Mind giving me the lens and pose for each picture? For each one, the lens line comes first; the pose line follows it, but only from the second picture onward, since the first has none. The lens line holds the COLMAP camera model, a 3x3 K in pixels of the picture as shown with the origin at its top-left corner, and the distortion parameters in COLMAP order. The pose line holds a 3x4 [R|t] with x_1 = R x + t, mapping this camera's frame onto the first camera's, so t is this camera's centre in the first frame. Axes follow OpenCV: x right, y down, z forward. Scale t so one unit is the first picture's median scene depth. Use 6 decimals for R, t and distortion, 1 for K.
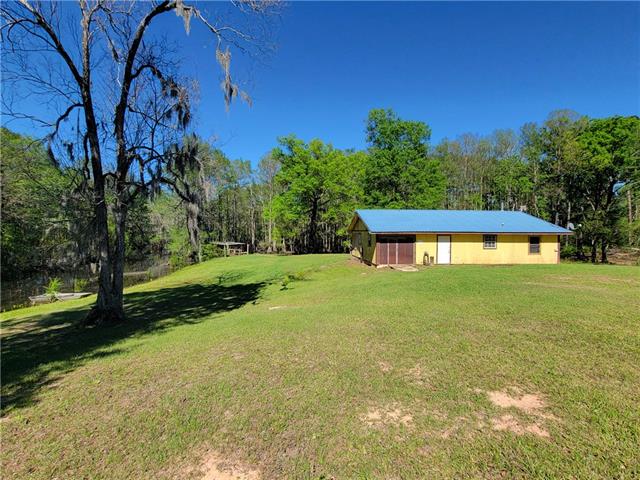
lens RADIAL K [[256.8, 0, 318.7], [0, 256.8, 236.2], [0, 0, 1]] dist [0.000239, 0.000009]
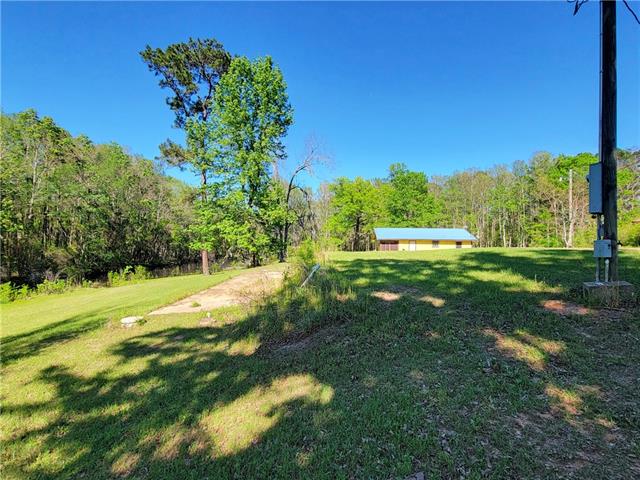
lens RADIAL K [[256.8, 0, 319.6], [0, 256.8, 238.7], [0, 0, 1]] dist [0.000239, 0.000009]
pose [[0.982302, 0.007247, -0.187164, 0.053917], [-0.012164, 0.999610, -0.025141, 0.018839], [0.186909, 0.026973, 0.982007, -0.557120]]
